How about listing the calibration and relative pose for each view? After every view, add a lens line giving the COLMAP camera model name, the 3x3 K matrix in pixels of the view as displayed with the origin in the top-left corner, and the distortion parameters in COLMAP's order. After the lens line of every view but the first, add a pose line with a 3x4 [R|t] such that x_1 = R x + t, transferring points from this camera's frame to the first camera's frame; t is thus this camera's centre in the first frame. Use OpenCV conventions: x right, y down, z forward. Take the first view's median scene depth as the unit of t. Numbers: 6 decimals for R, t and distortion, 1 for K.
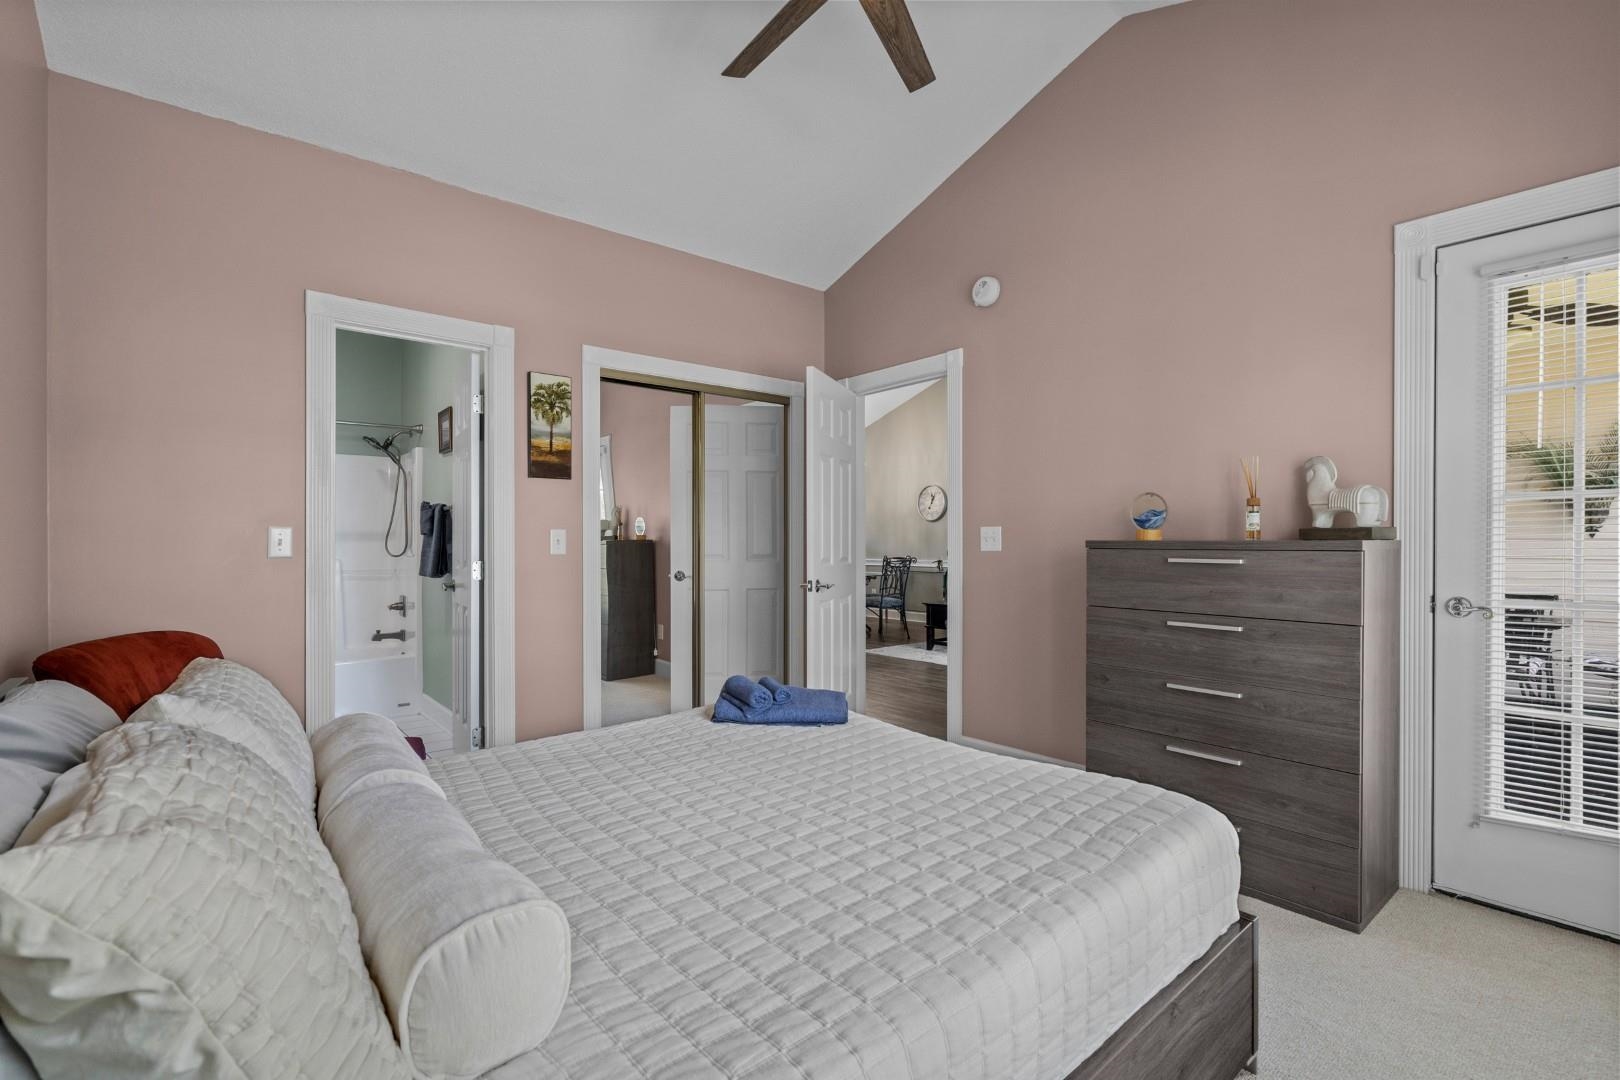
lens RADIAL K [[734.3, 0, 817.1], [0, 734.3, 540.7], [0, 0, 1]] dist [-0.004547, 0.000797]
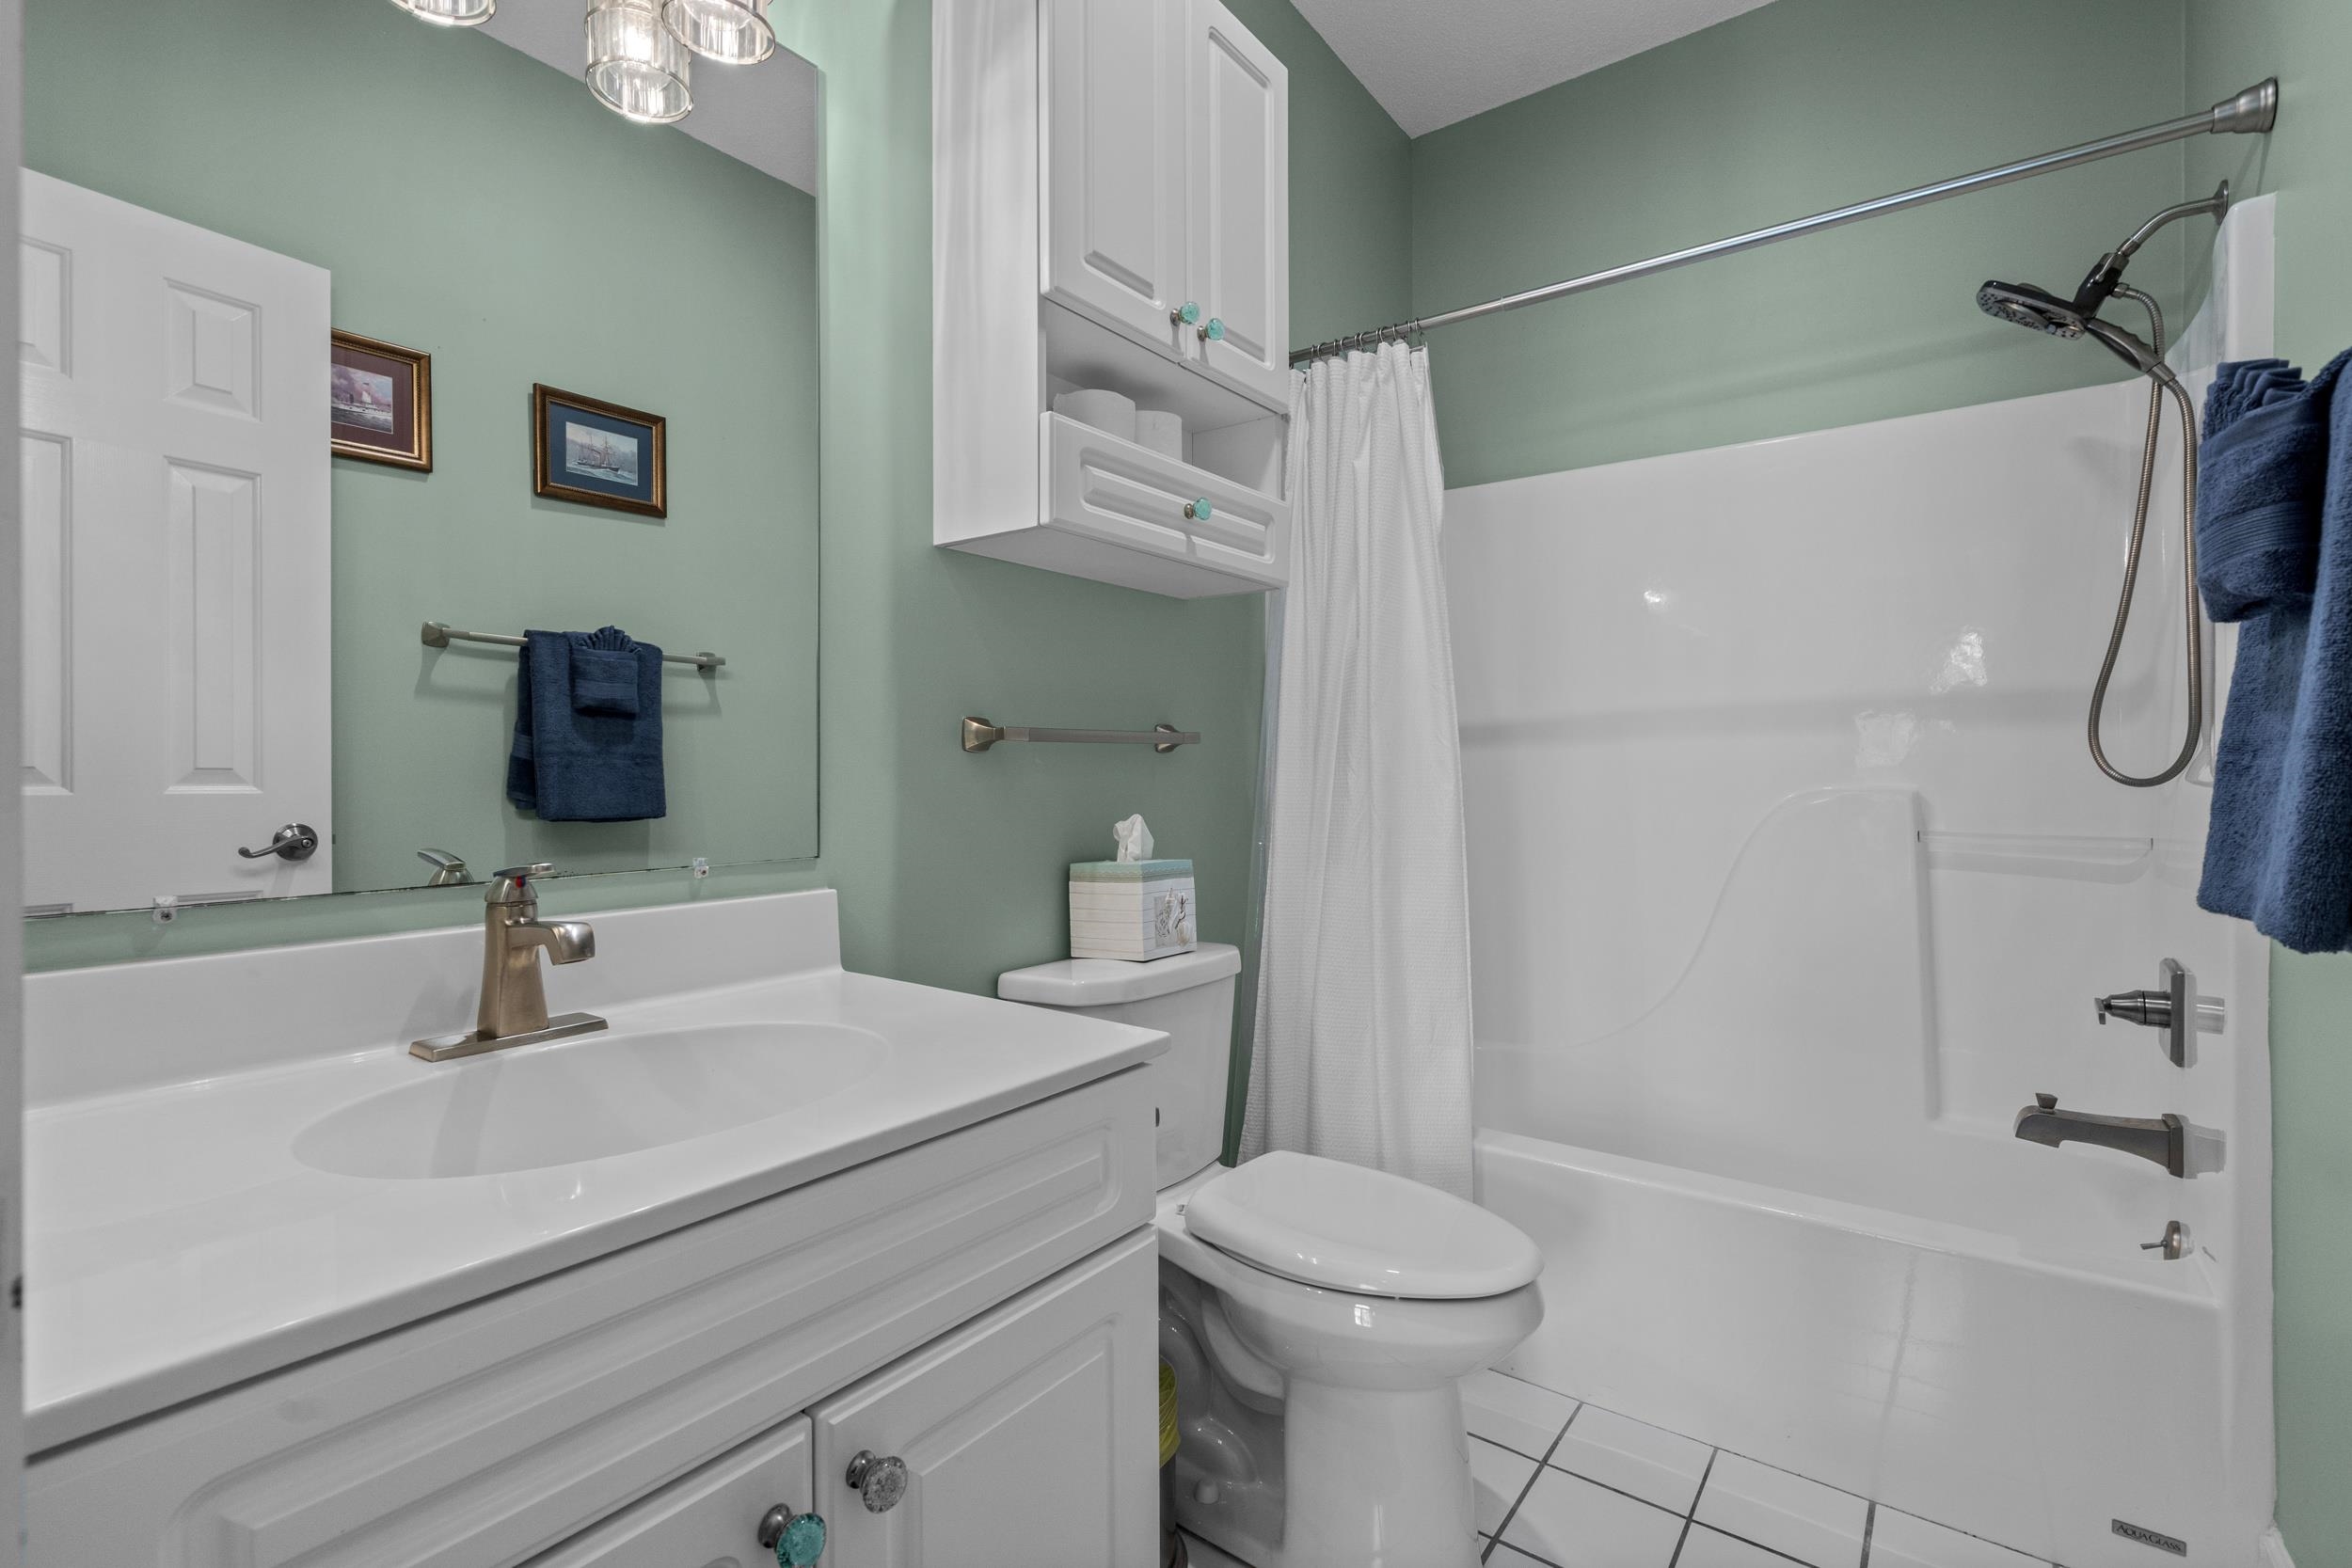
lens RADIAL K [[1066.0, 0, 1186.3], [0, 1066.0, 785.0], [0, 0, 1]] dist [-0.004547, 0.000797]
pose [[0.219818, 0.008053, -0.975508, -0.319763], [-0.001657, 0.999968, 0.007881, 0.019282], [0.975540, -0.000116, 0.219824, 0.641819]]
